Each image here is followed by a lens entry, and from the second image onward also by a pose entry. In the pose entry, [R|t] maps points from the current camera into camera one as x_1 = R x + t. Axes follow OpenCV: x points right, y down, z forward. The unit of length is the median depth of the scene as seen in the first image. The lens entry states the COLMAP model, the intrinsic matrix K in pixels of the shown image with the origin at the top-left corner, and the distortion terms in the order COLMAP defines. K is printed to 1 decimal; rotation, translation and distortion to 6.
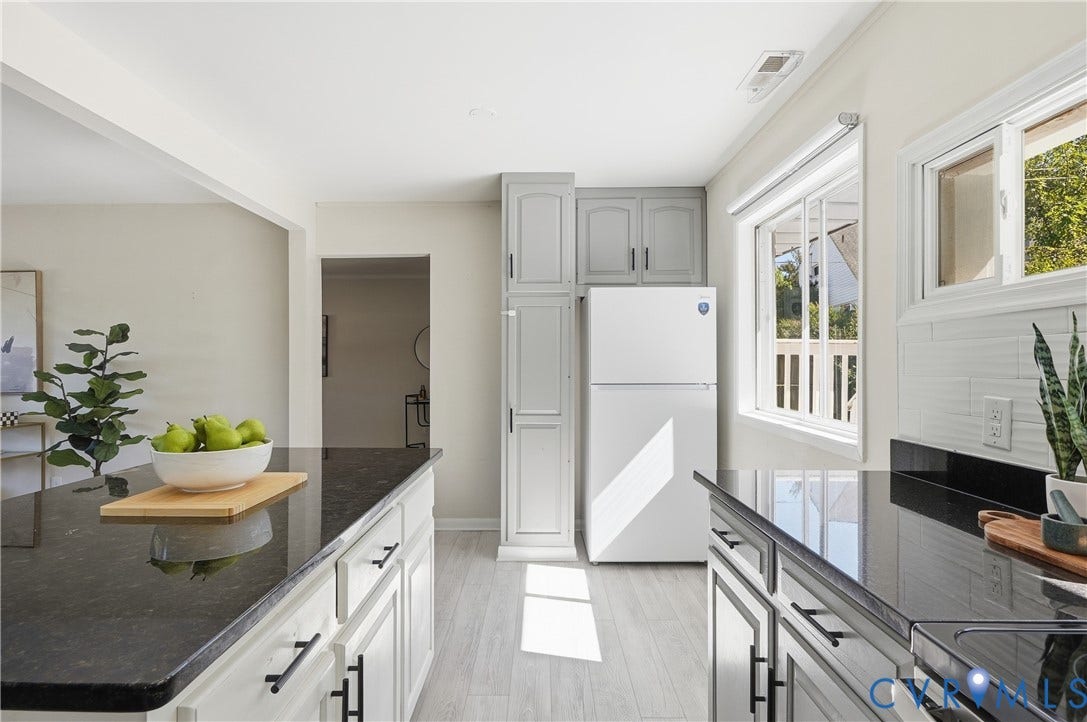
lens RADIAL K [[551.5, 0, 521.0], [0, 551.5, 358.8], [0, 0, 1]] dist [0.003802, -0.001653]
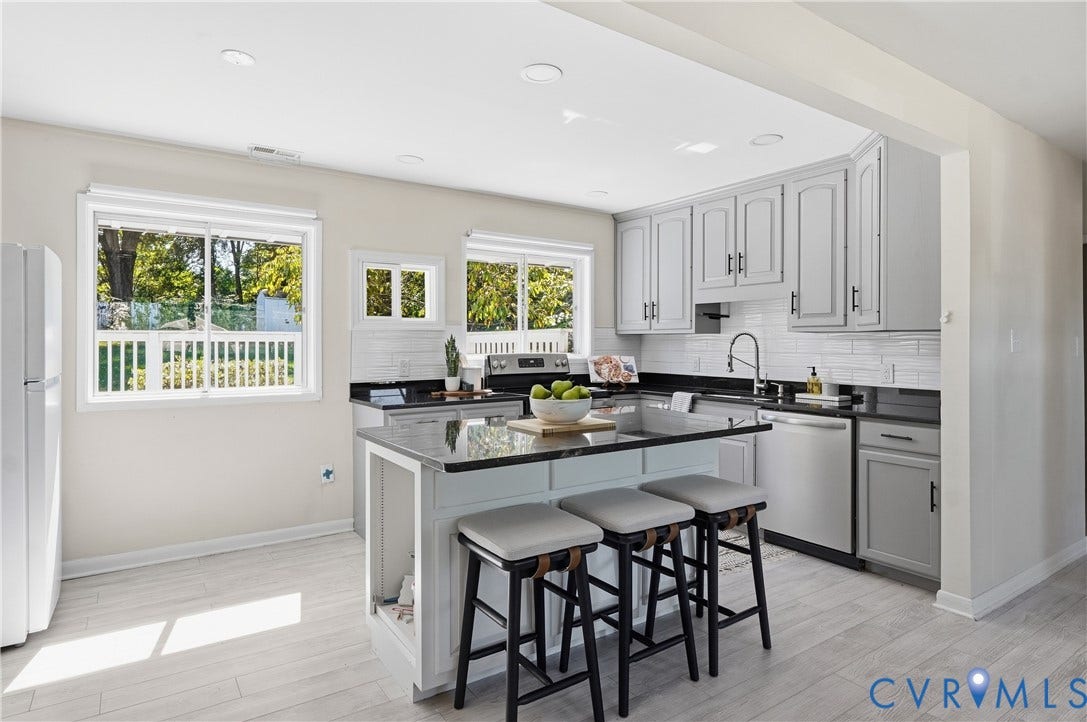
lens RADIAL K [[602.9, 0, 538.6], [0, 602.9, 339.8], [0, 0, 1]] dist [0.001183, -0.000726]
pose [[-0.582449, 0.004849, 0.812853, -0.881451], [-0.003309, 0.999960, -0.008337, -0.003251], [-0.812860, -0.007545, -0.582410, 0.939371]]
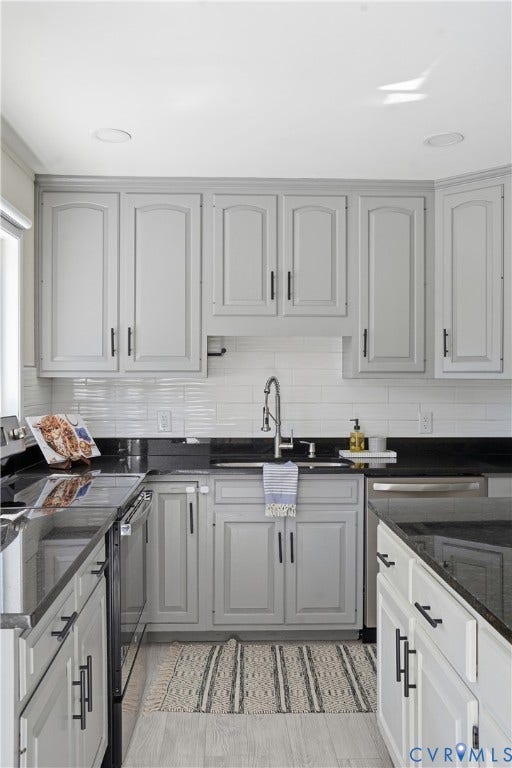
lens RADIAL K [[683.6, 0, 253.9], [0, 683.6, 380.0], [0, 0, 1]] dist [-0.044154, 0.098206]
pose [[-0.998145, 0.001218, -0.060875, 0.056409], [0.001286, 0.999999, -0.001067, -0.027240], [0.060874, -0.001143, -0.998145, 0.935416]]
